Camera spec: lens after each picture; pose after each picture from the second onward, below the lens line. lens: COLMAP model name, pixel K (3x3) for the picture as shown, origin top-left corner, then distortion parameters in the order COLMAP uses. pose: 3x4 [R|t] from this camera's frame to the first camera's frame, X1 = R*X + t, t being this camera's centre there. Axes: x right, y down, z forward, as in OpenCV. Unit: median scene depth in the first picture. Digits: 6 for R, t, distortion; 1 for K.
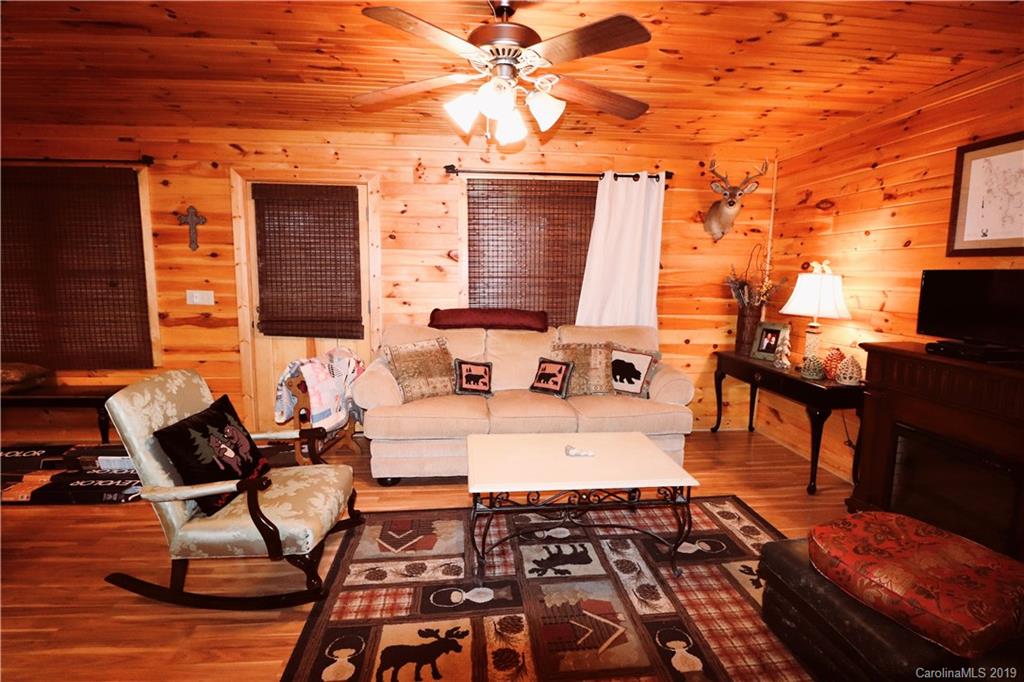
lens RADIAL K [[475.9, 0, 513.5], [0, 475.9, 331.4], [0, 0, 1]] dist [0.001887, -0.012865]
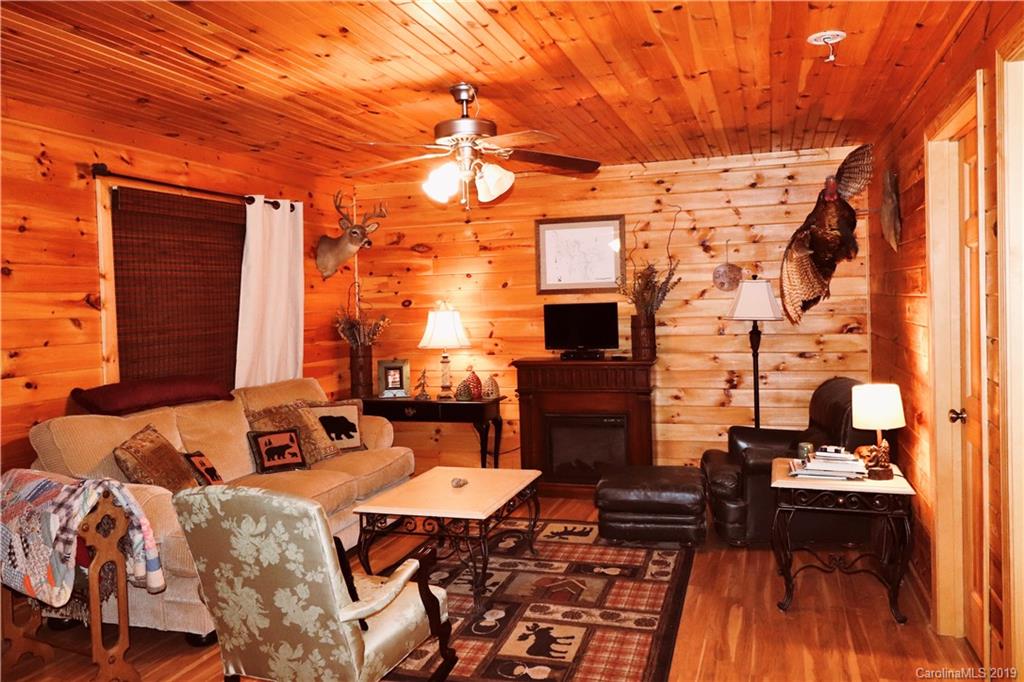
lens RADIAL K [[806.6, 0, 512.8], [0, 806.6, 328.6], [0, 0, 1]] dist [0.009710, -0.001191]
pose [[0.393103, -0.053936, 0.917911, -0.951476], [0.145124, 0.989405, -0.004014, -0.041460], [-0.907970, 0.134788, 0.396766, 0.082999]]
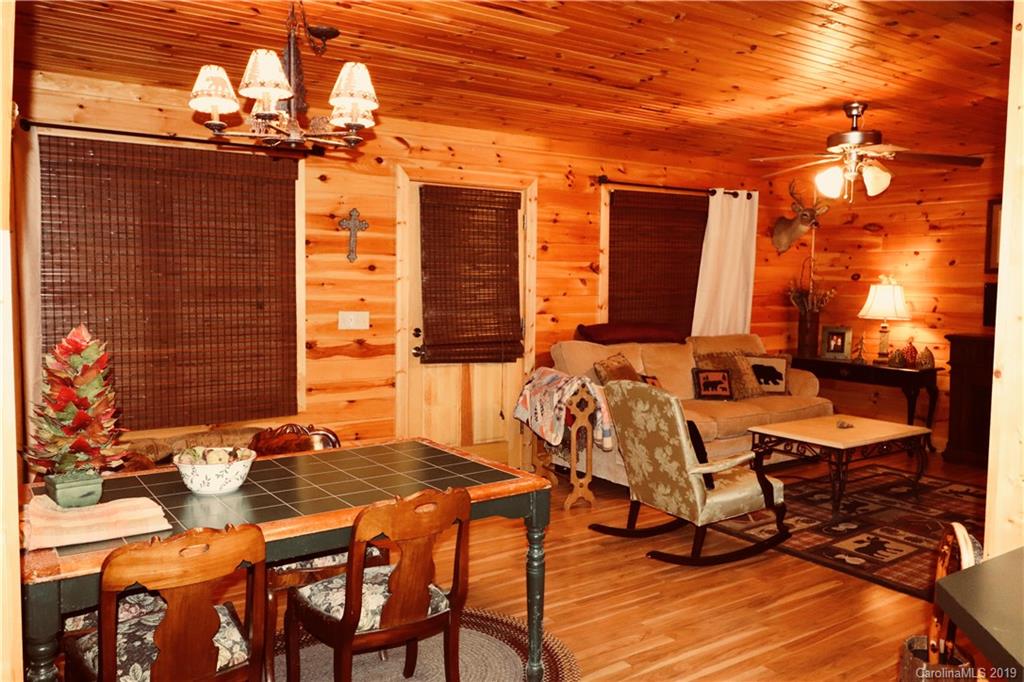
lens RADIAL K [[812.3, 0, 509.4], [0, 812.3, 327.8], [0, 0, 1]] dist [0.018828, -0.001092]
pose [[0.869145, -0.036393, 0.493217, -1.144281], [0.061978, 0.997442, -0.035618, 0.006727], [-0.490659, 0.061526, 0.869177, -0.330174]]
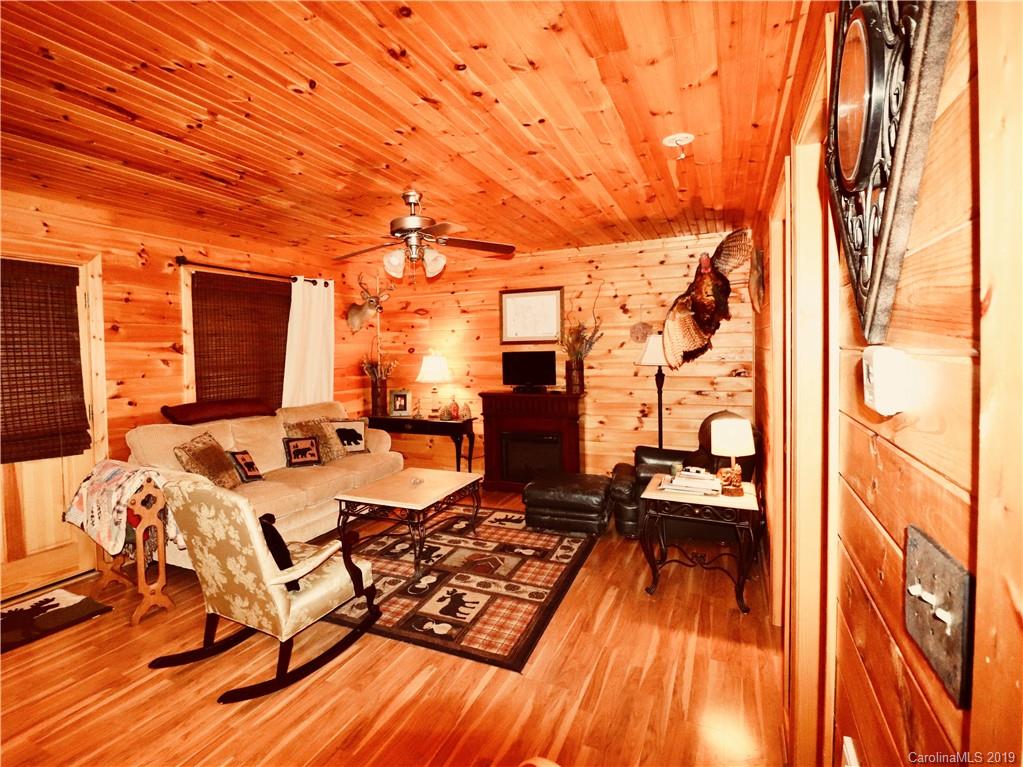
lens RADIAL K [[547.5, 0, 438.2], [0, 547.5, 370.1], [0, 0, 1]] dist [-0.007707, -0.001738]
pose [[0.547567, -0.052973, 0.835083, -0.802793], [0.129466, 0.991340, -0.022006, -0.026937], [-0.826686, 0.120164, 0.549683, -0.019199]]
